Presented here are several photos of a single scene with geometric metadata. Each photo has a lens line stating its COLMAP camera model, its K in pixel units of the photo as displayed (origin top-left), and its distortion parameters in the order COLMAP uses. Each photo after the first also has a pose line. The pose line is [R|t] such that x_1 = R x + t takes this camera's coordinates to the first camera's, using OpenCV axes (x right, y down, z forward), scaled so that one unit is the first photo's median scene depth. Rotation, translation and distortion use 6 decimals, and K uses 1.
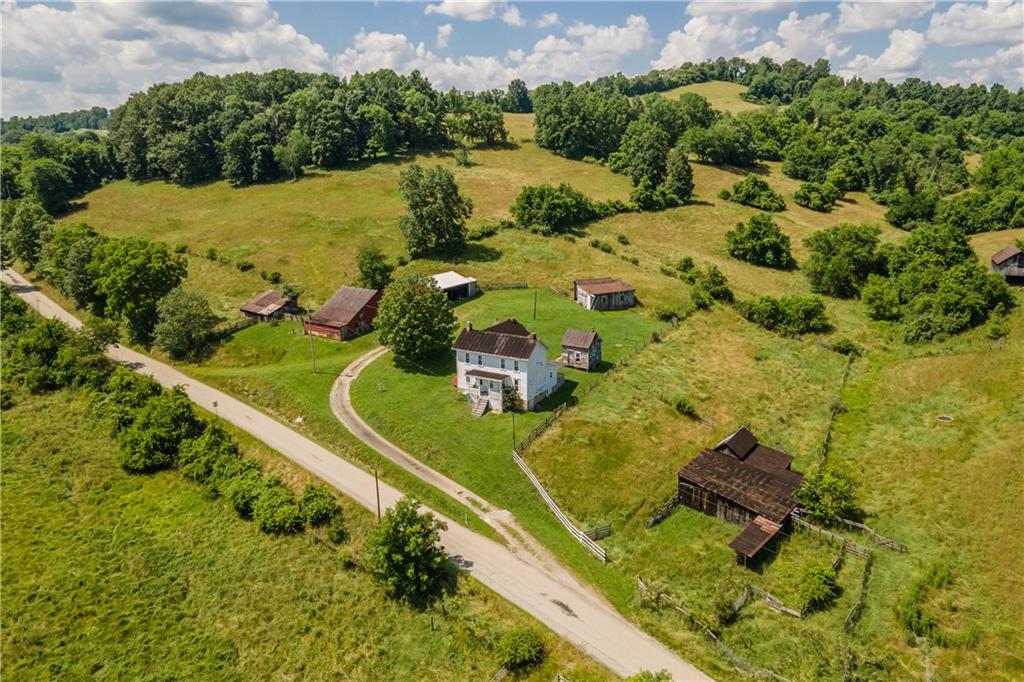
lens RADIAL K [[739.0, 0, 511.0], [0, 739.0, 338.0], [0, 0, 1]] dist [0.029959, 0.024970]
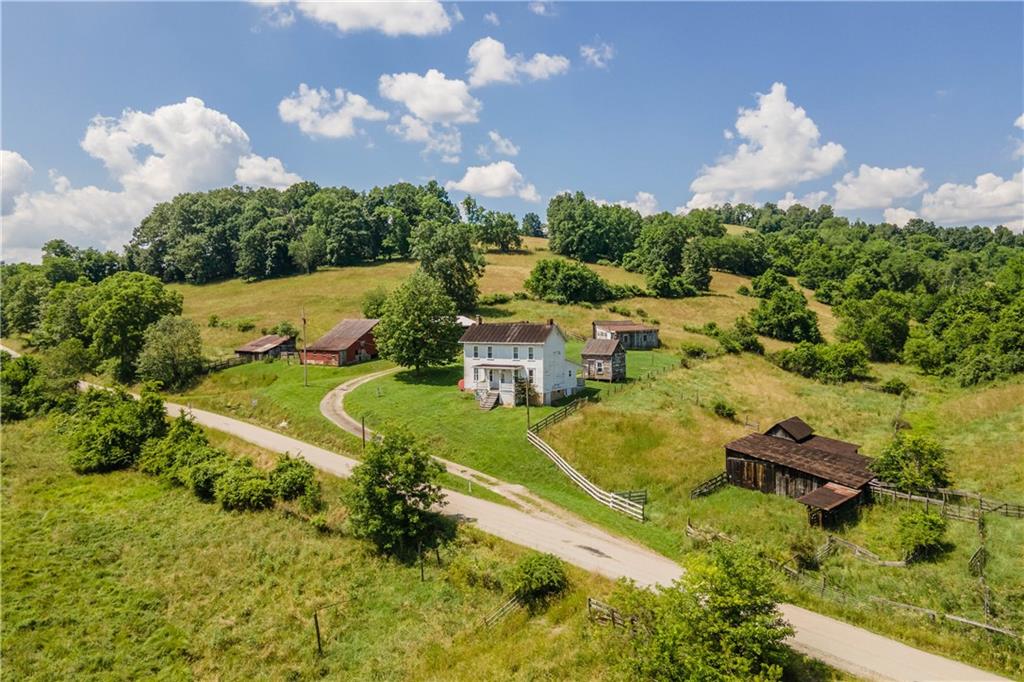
lens RADIAL K [[739.0, 0, 511.3], [0, 739.0, 343.8], [0, 0, 1]] dist [0.029959, 0.024970]
pose [[0.999830, 0.003870, -0.018010, -0.000202], [-0.007542, 0.977975, -0.208586, 0.139898], [0.016807, 0.208686, 0.977838, 0.088824]]
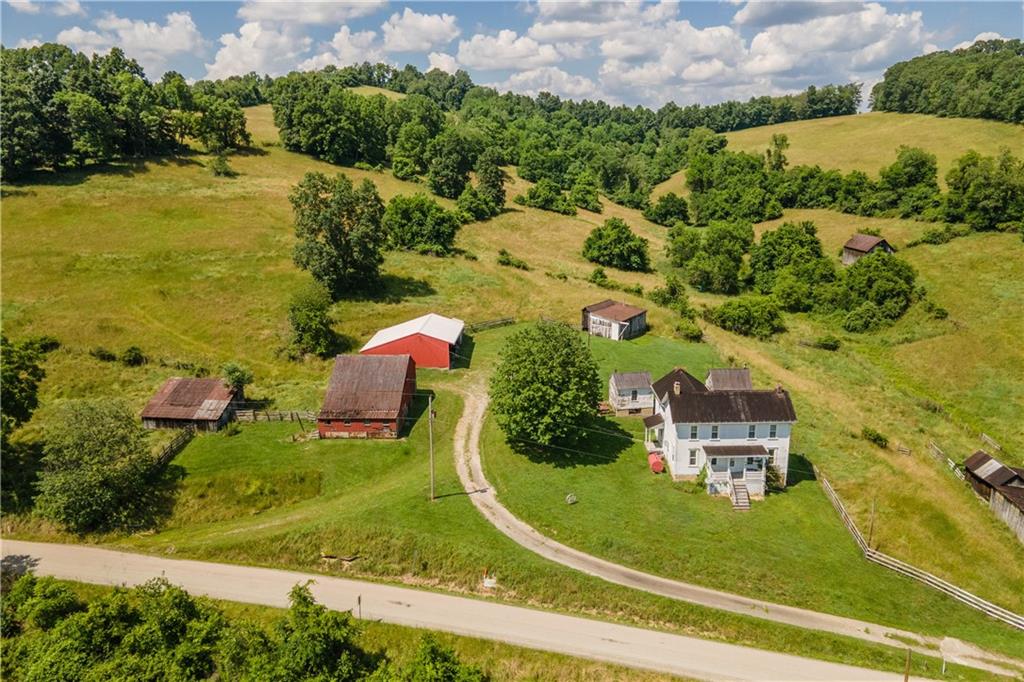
lens RADIAL K [[739.0, 0, 508.8], [0, 739.0, 338.2], [0, 0, 1]] dist [0.029959, 0.024970]
pose [[0.856271, -0.132841, 0.499152, -0.390678], [0.137602, 0.990107, 0.027451, -0.075605], [-0.497861, 0.045179, 0.866079, 0.313441]]
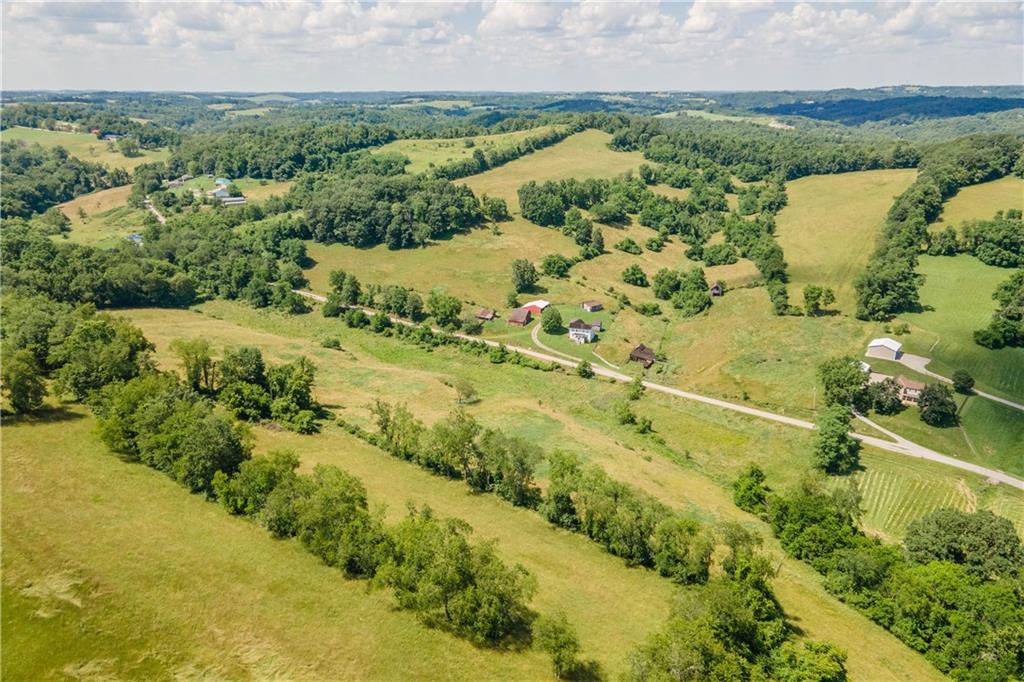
lens RADIAL K [[739.0, 0, 502.1], [0, 739.0, 337.7], [0, 0, 1]] dist [0.029959, 0.024970]
pose [[0.982135, -0.054770, 0.180032, -0.779709], [0.042872, 0.996672, 0.069330, -0.151903], [-0.183230, -0.060373, 0.981215, -1.903175]]
